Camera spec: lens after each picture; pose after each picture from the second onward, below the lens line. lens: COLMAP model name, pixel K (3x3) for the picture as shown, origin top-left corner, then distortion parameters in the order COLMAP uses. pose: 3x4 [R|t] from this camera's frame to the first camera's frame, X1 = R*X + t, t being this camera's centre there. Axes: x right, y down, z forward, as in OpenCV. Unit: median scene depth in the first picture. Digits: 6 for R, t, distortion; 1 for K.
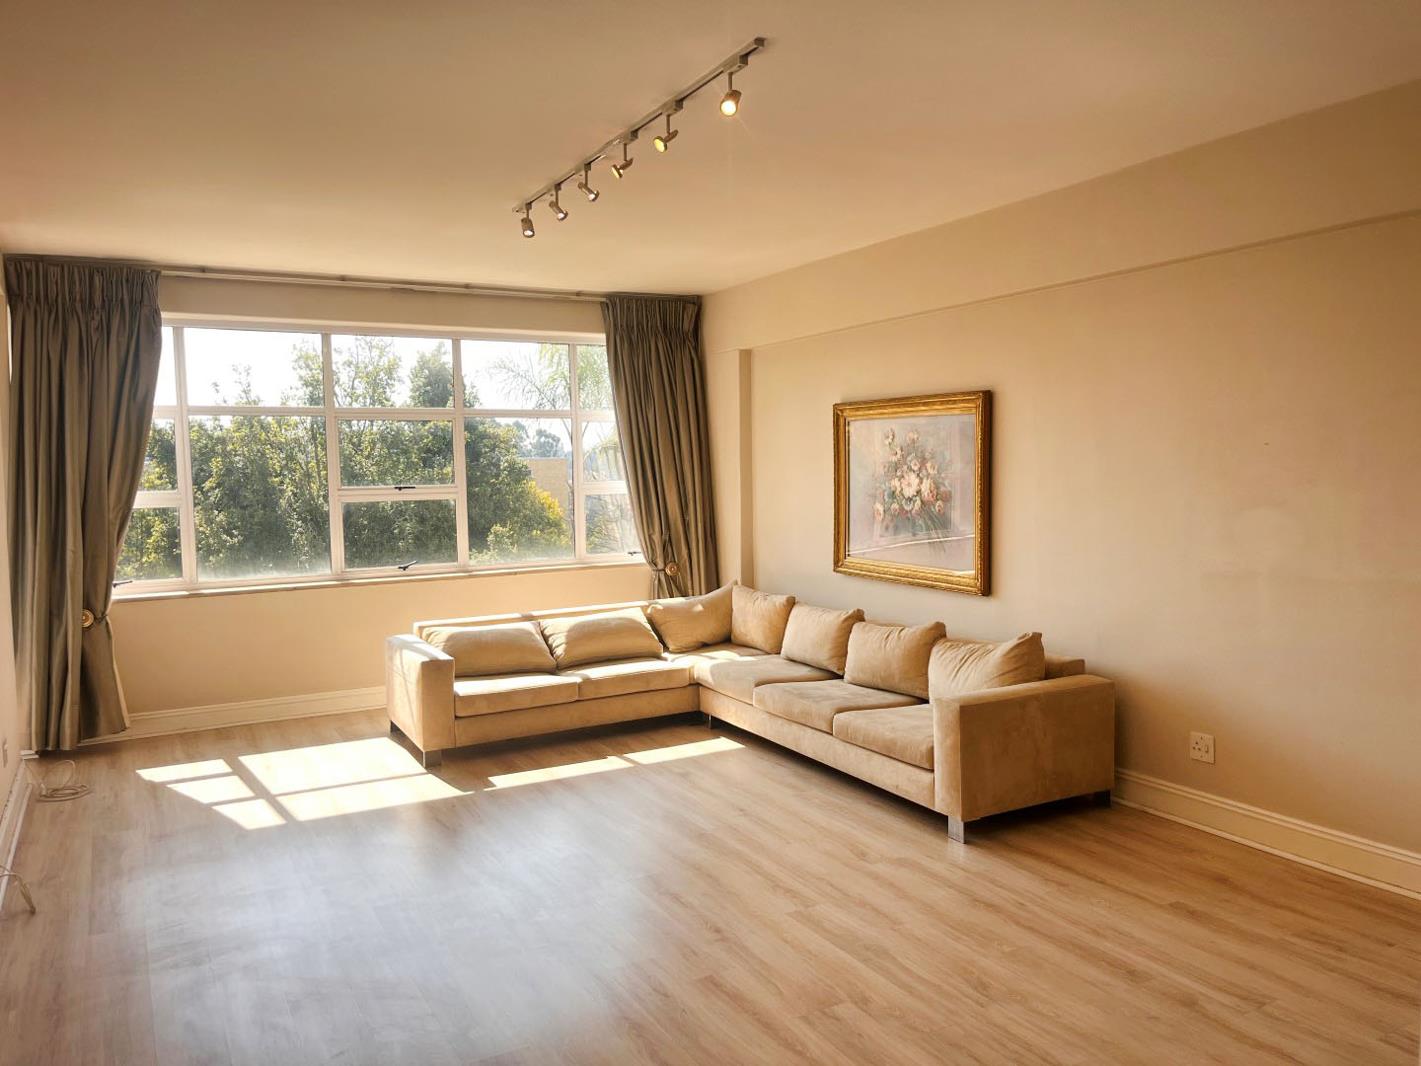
lens RADIAL K [[1093.3, 0, 706.8], [0, 1093.3, 523.2], [0, 0, 1]] dist [0.060973, -0.007900]
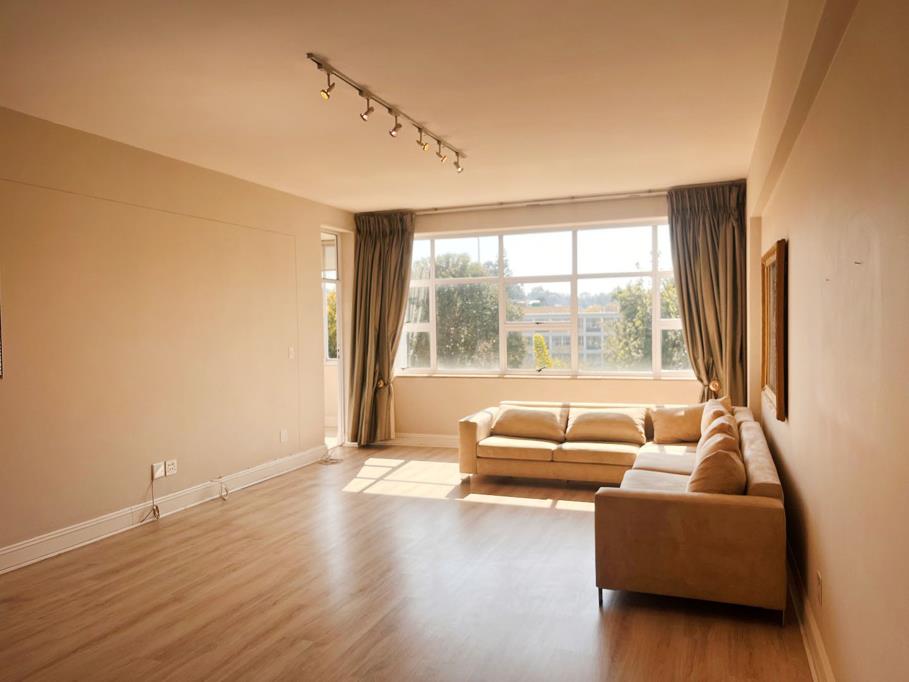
lens RADIAL K [[699.4, 0, 451.9], [0, 699.4, 344.6], [0, 0, 1]] dist [0.060973, -0.007900]
pose [[0.656557, 0.036500, -0.753393, 0.503082], [-0.034332, 0.999239, 0.018491, -0.016049], [0.753495, 0.013726, 0.657311, 0.222573]]
